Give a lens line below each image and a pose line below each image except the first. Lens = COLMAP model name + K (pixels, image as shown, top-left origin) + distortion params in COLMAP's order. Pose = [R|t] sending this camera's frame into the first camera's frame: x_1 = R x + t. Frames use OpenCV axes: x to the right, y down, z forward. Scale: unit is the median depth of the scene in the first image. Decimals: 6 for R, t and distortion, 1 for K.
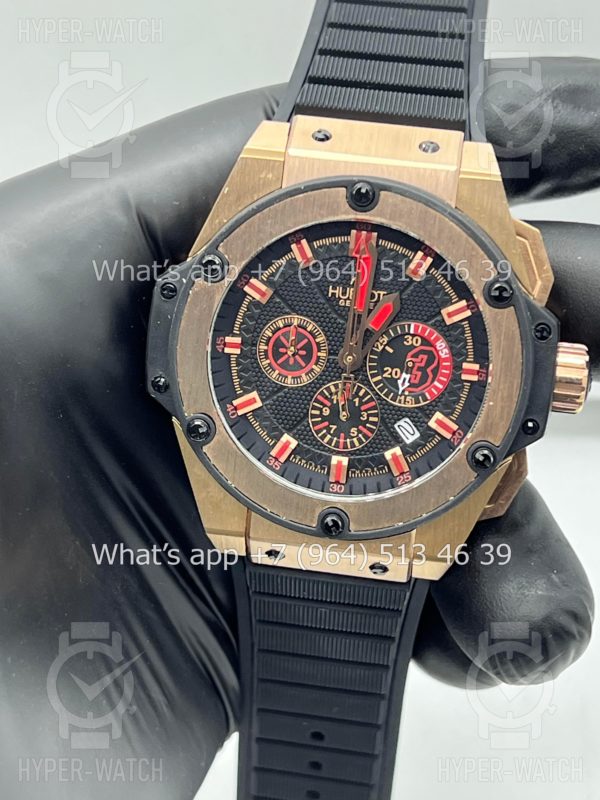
lens RADIAL K [[1826.5, 0, 296.9], [0, 1826.5, 395.3], [0, 0, 1]] dist [0.243187, 0.000000]
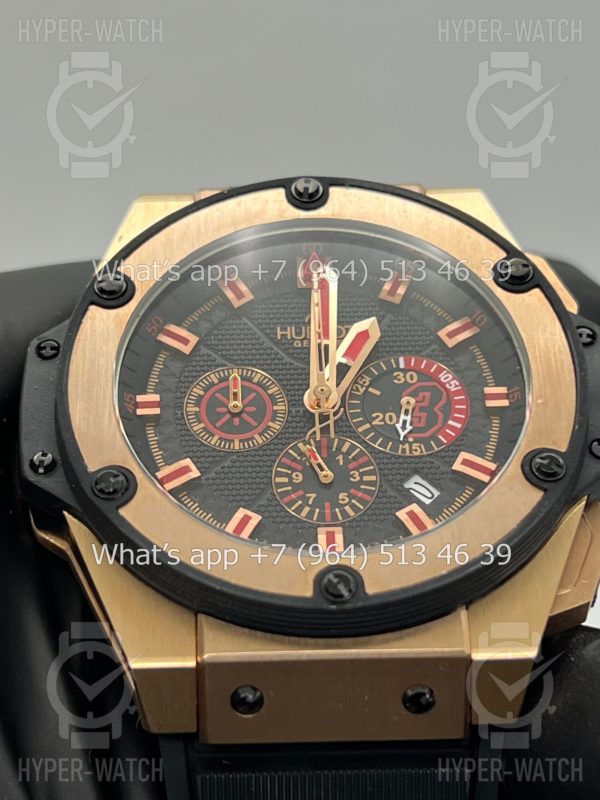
lens RADIAL K [[1826.5, 0, 296.7], [0, 1826.5, 397.4], [0, 0, 1]] dist [0.243187, 0.000000]
pose [[0.984628, -0.054535, 0.165930, -0.093866], [0.153286, 0.725211, -0.671247, 0.437802], [-0.083728, 0.686364, 0.722423, 0.503597]]
